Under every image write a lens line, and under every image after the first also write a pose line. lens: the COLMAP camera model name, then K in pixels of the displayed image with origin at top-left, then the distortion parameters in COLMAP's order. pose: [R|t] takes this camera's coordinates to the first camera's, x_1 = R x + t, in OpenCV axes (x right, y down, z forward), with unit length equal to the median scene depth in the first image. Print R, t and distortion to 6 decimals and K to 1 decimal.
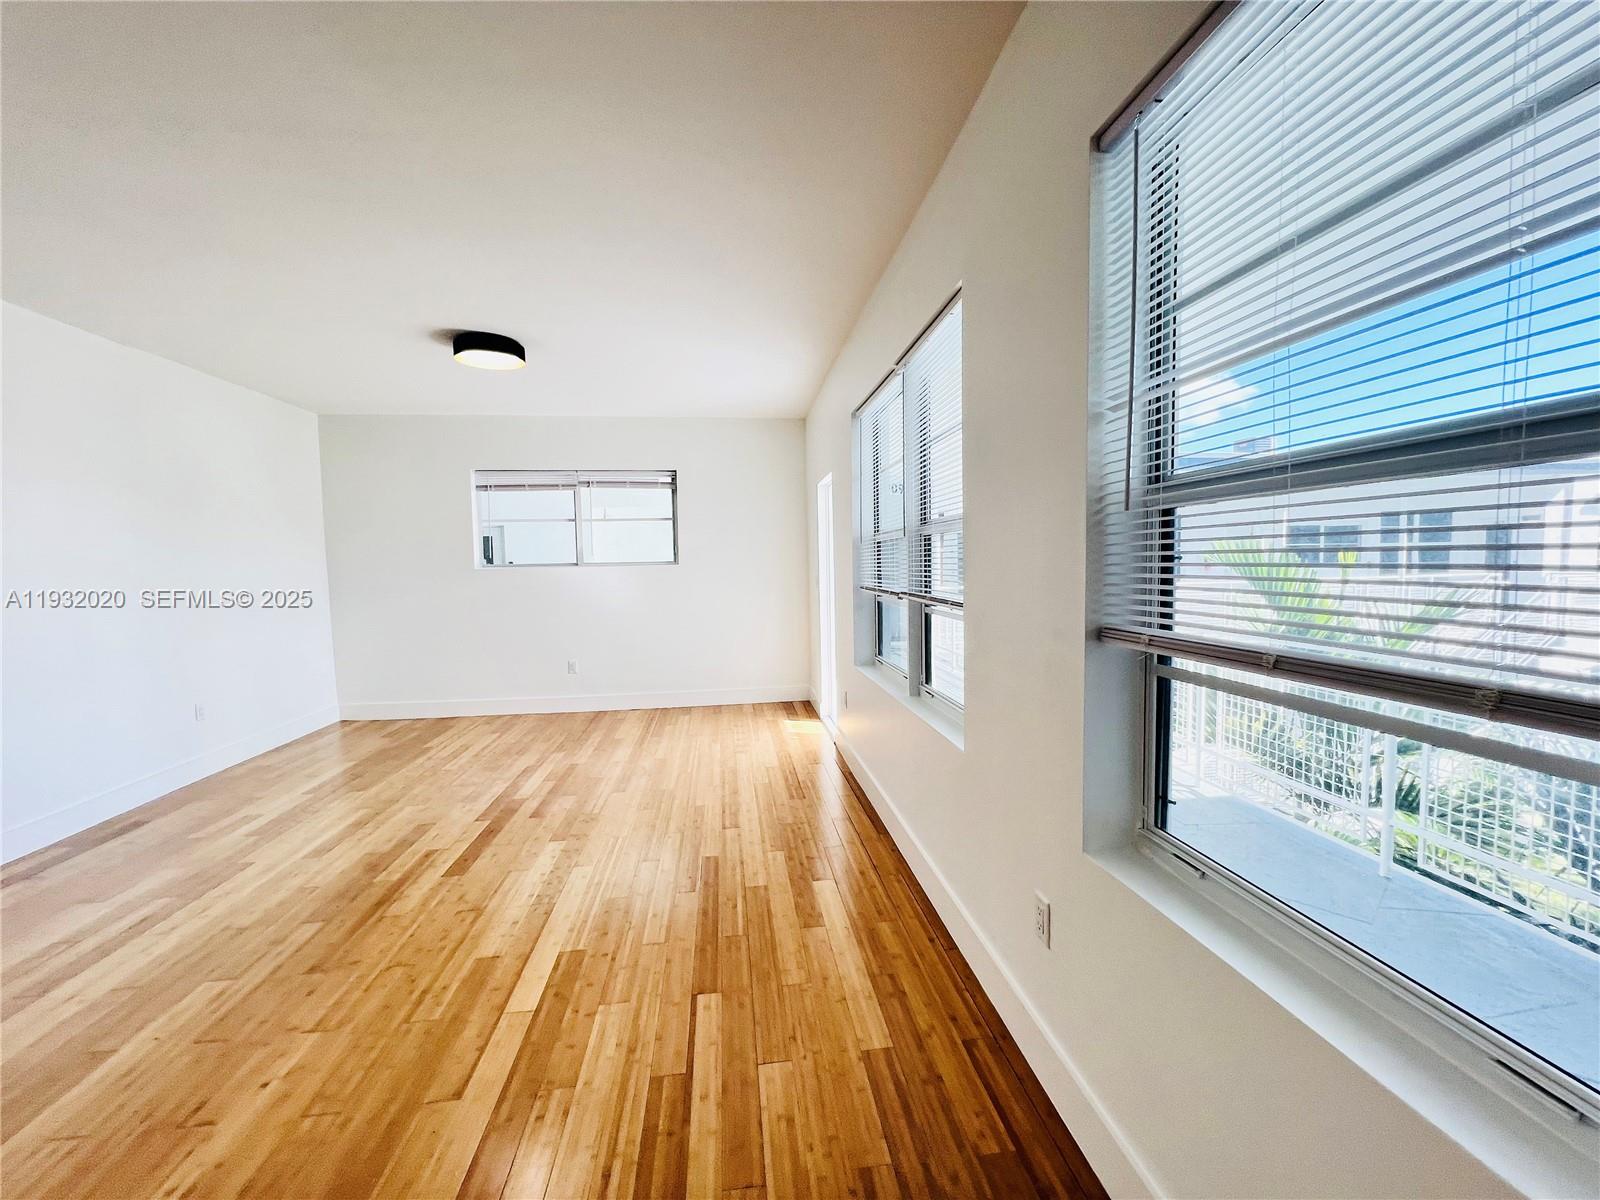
lens RADIAL K [[628.3, 0, 805.9], [0, 628.3, 629.0], [0, 0, 1]] dist [0.000322, 0.000003]
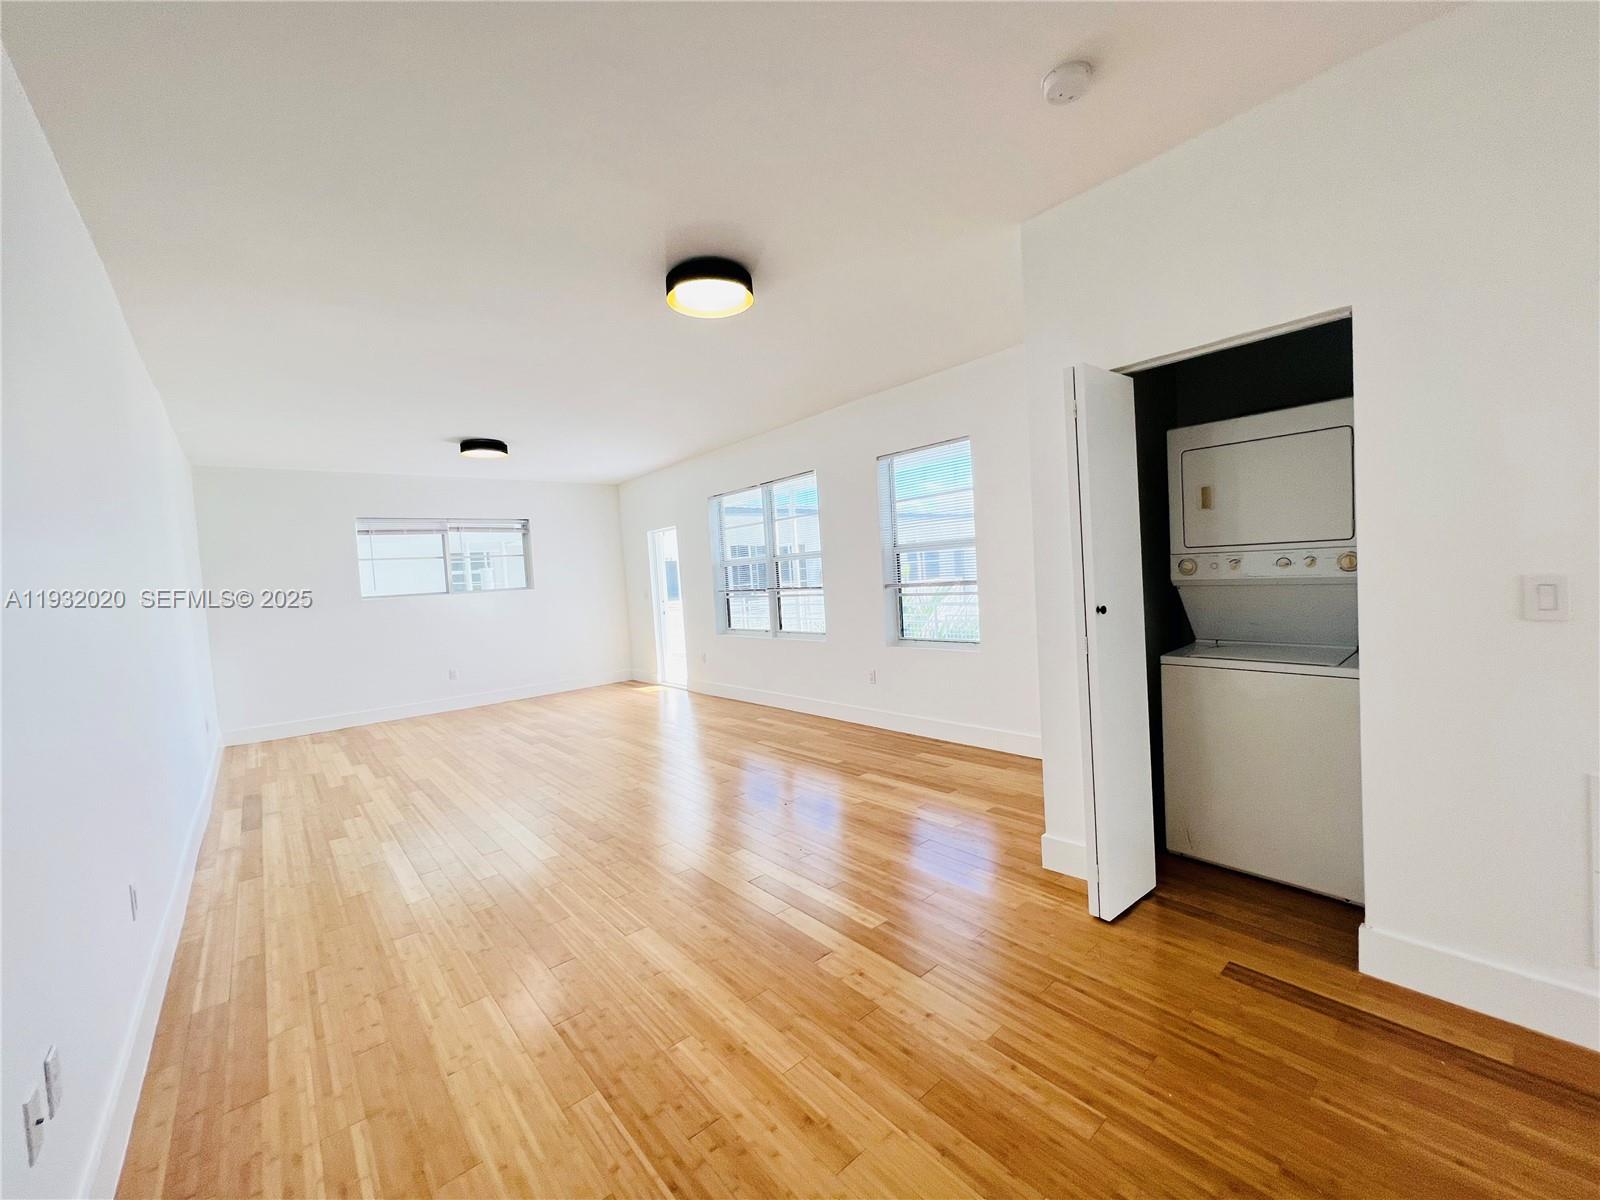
lens RADIAL K [[638.0, 0, 800.0], [0, 638.0, 600.0], [0, 0, 1]] dist [0.000321, 0.000033]
pose [[0.839069, -0.055605, 0.541176, -0.985652], [0.102291, 0.993146, -0.056552, 0.120229], [-0.534322, 0.102809, 0.839006, -0.939690]]
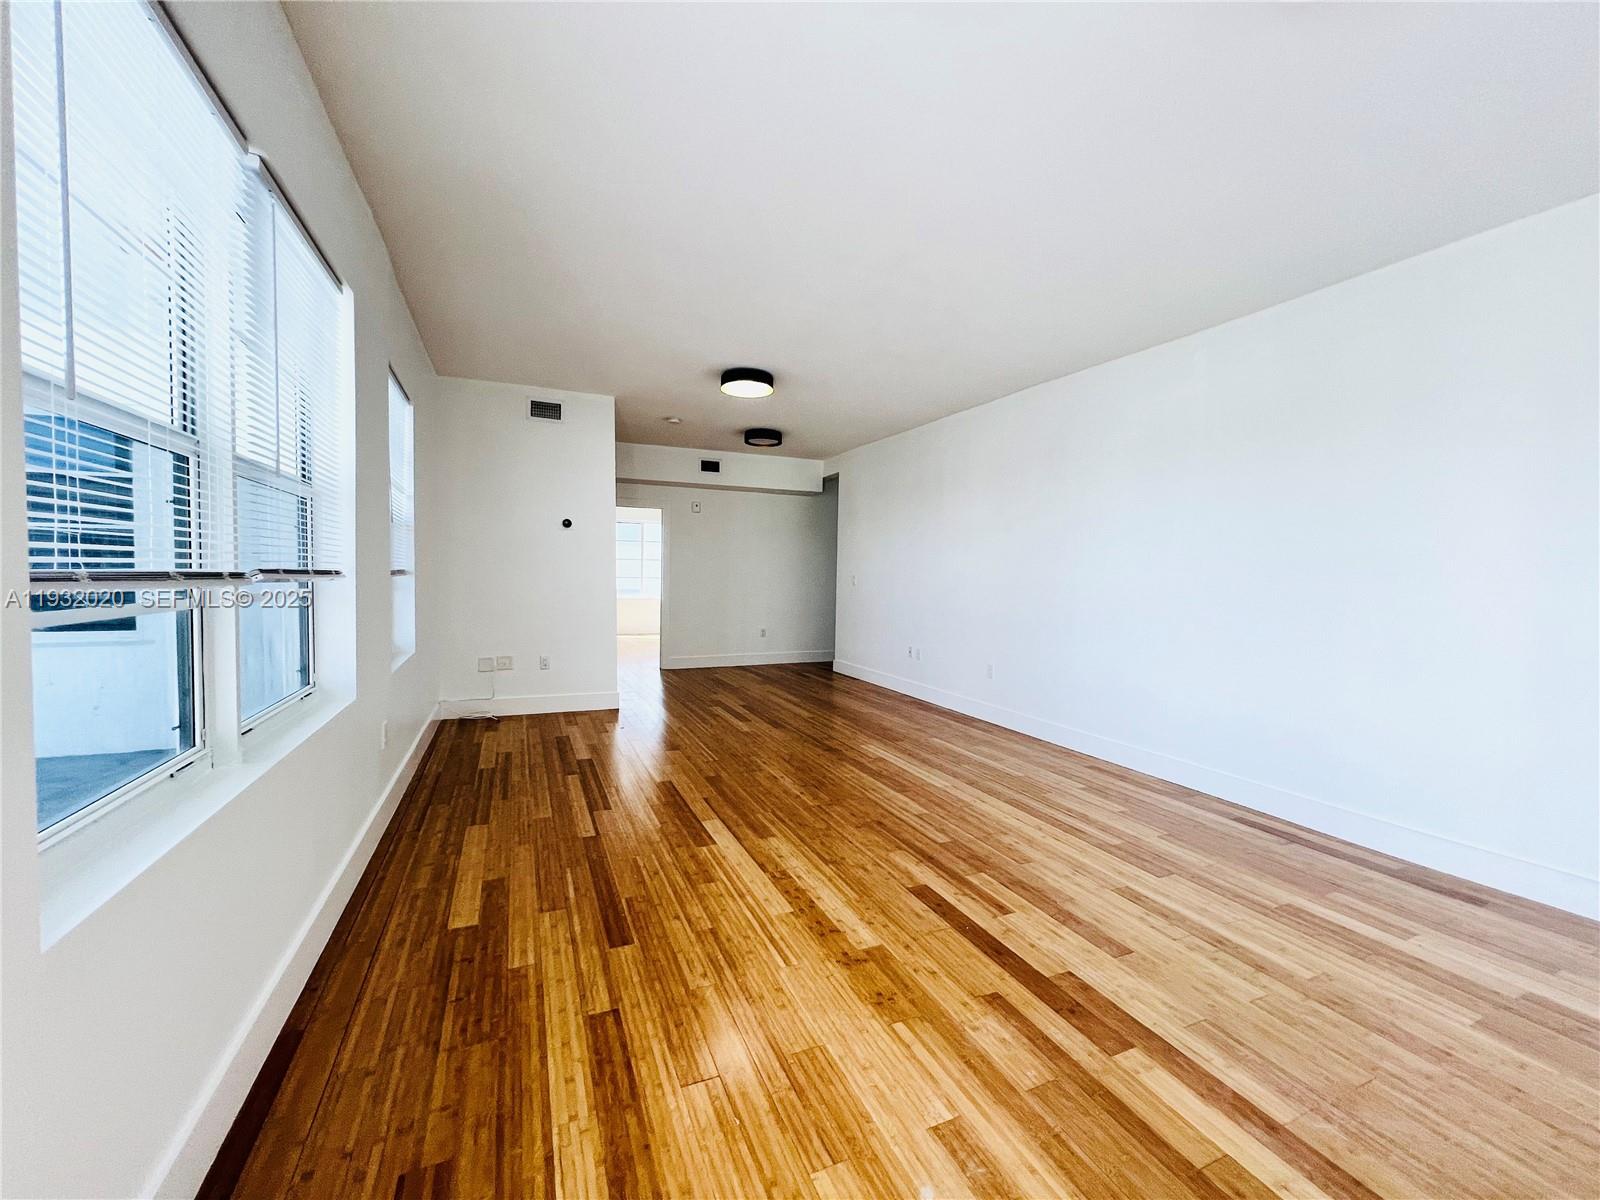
lens RADIAL K [[638.0, 0, 800.0], [0, 638.0, 600.0], [0, 0, 1]] dist [0.000321, 0.000033]
pose [[-0.959119, 0.010244, -0.282819, -0.150106], [-0.032148, 0.988932, 0.144843, -0.134800], [0.281172, 0.148013, -0.948174, 1.733831]]
